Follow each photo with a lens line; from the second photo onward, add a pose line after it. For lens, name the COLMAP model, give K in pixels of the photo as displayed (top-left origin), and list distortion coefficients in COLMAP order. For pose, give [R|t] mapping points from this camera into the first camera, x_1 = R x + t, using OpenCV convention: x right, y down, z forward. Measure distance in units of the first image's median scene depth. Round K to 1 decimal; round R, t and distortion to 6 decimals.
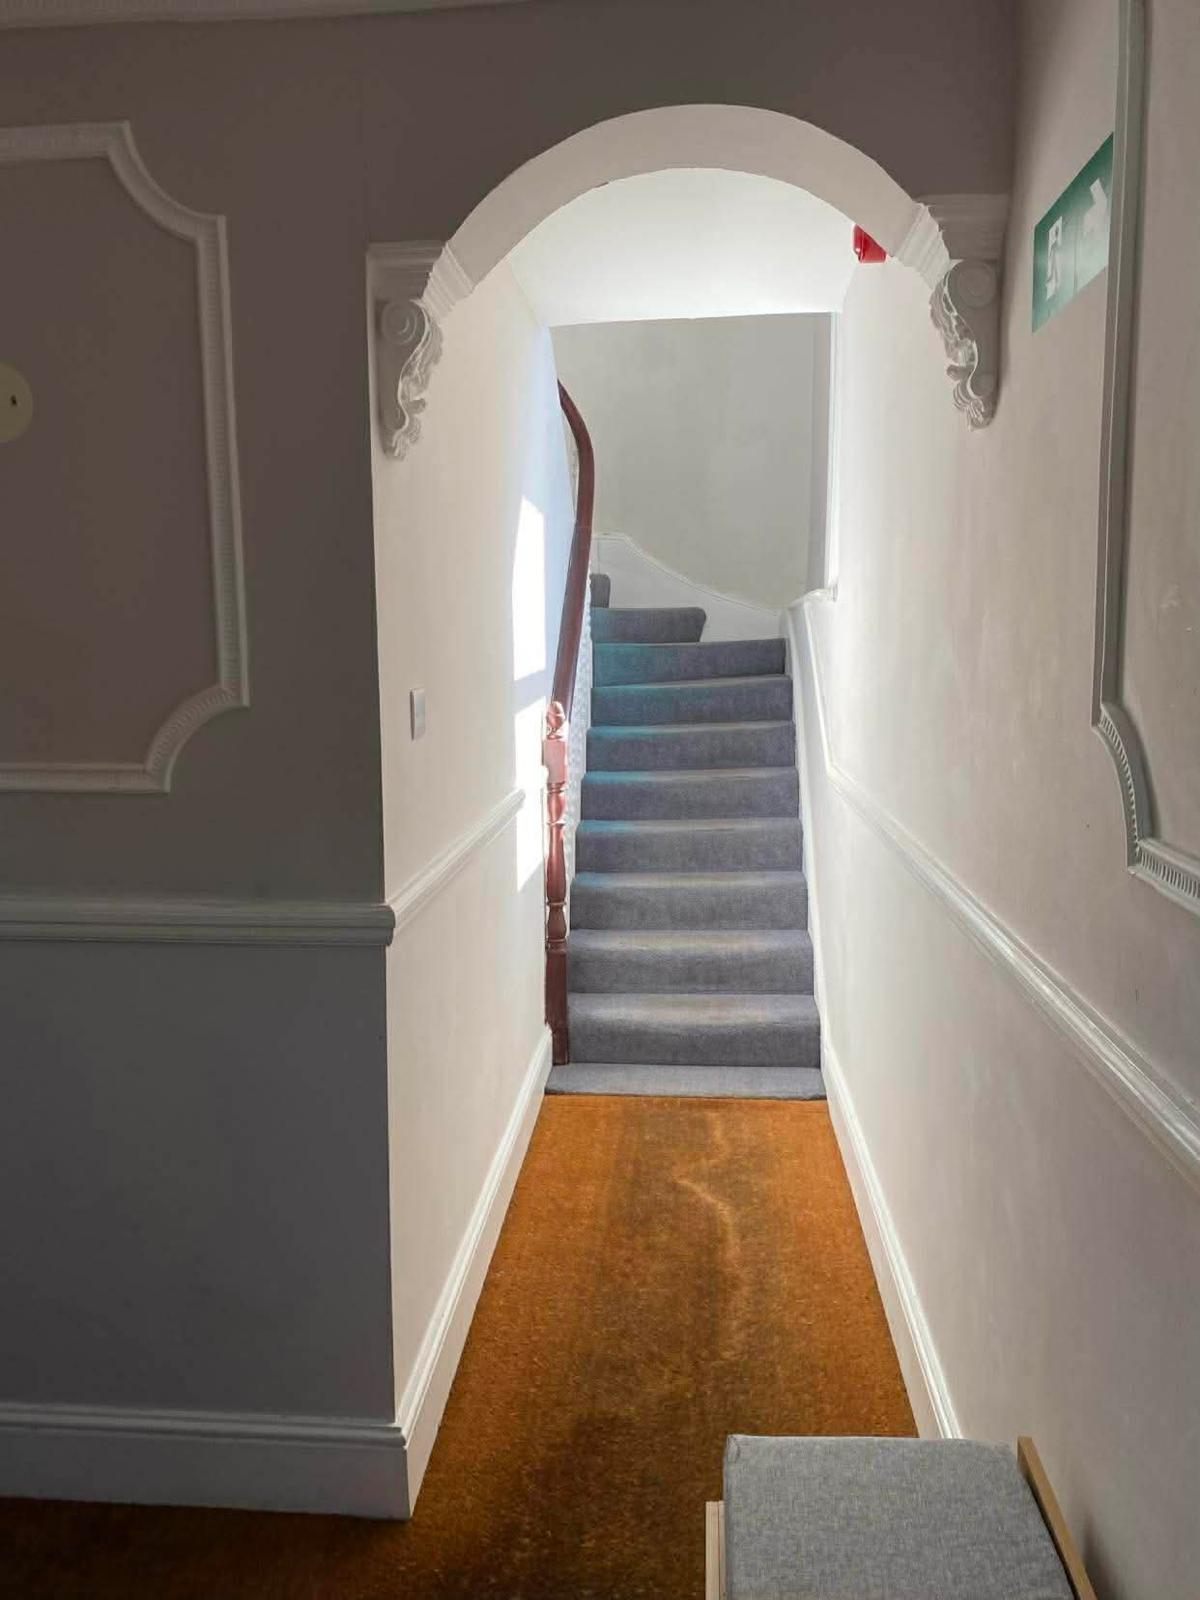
lens RADIAL K [[1238.6, 0, 600.0], [0, 1238.6, 800.0], [0, 0, 1]] dist [0.039077, -0.044936]
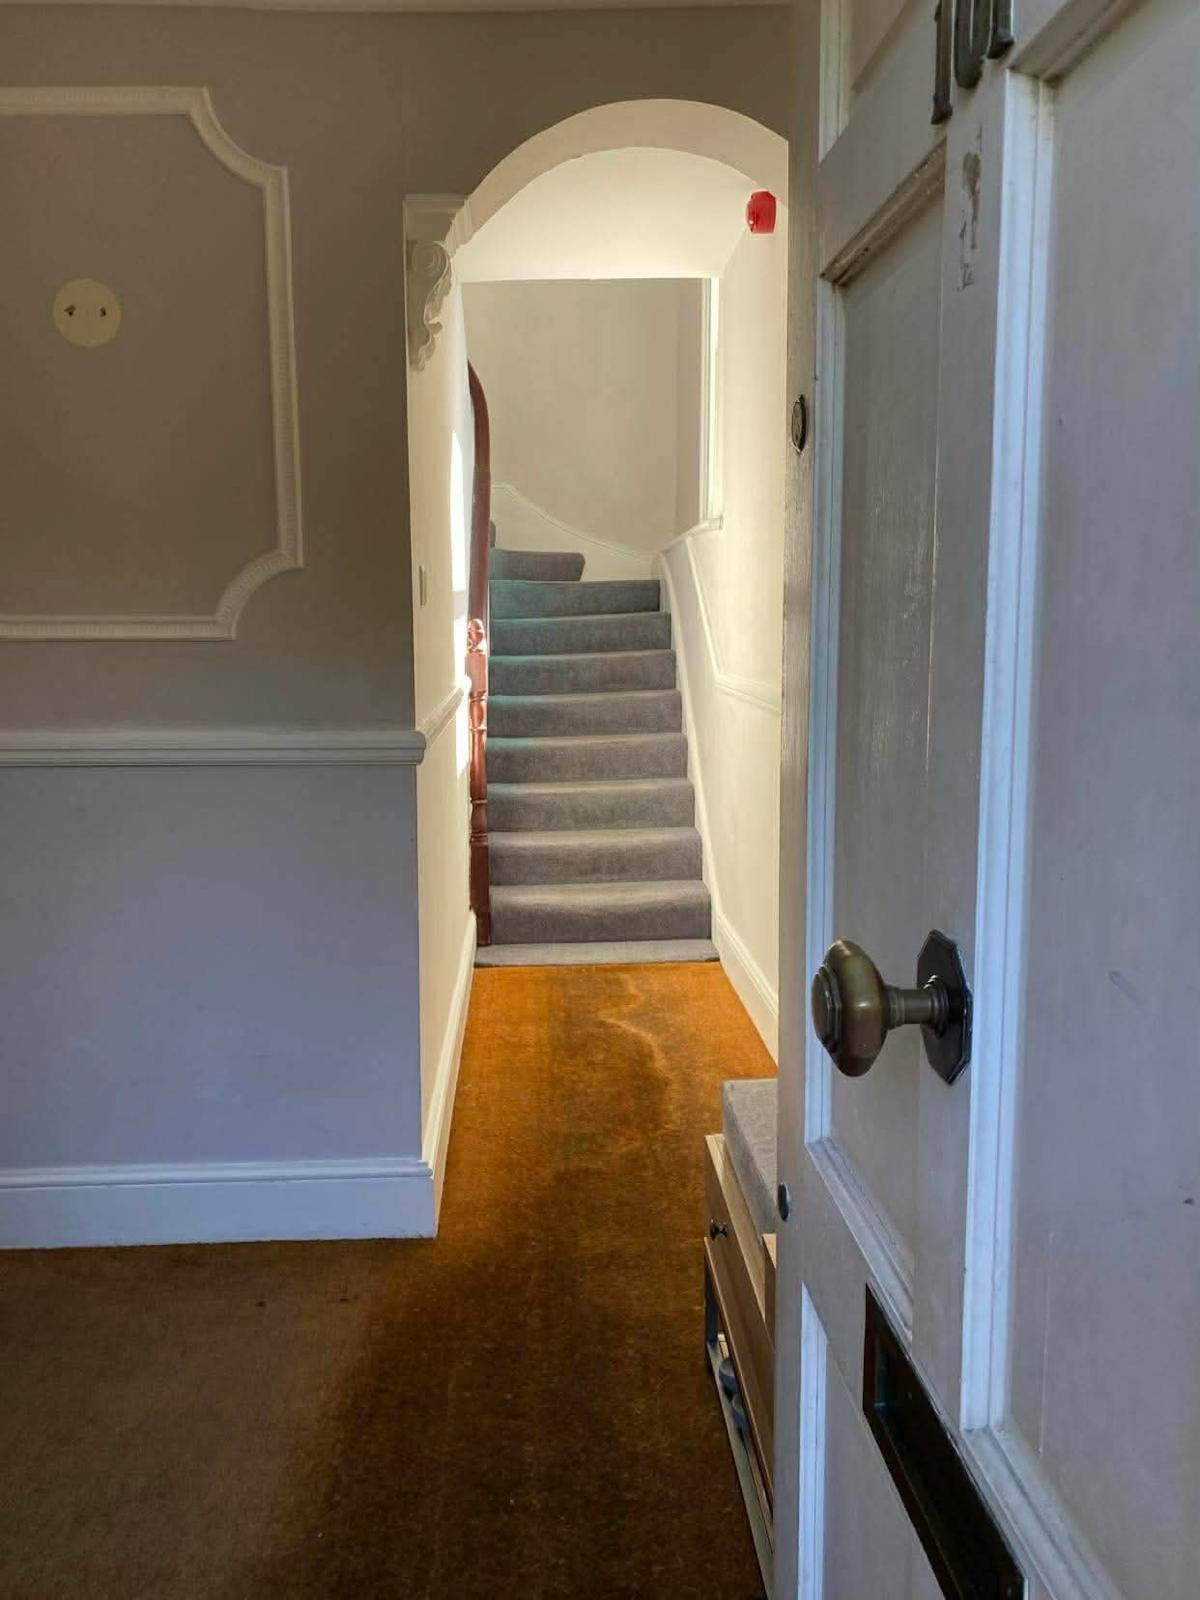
lens RADIAL K [[1230.8, 0, 598.7], [0, 1230.8, 784.2], [0, 0, 1]] dist [0.005857, -0.002486]
pose [[0.990837, -0.017578, 0.133915, -0.080887], [0.017347, 0.999845, 0.002892, 0.070820], [-0.133945, -0.000543, 0.990989, -0.123376]]
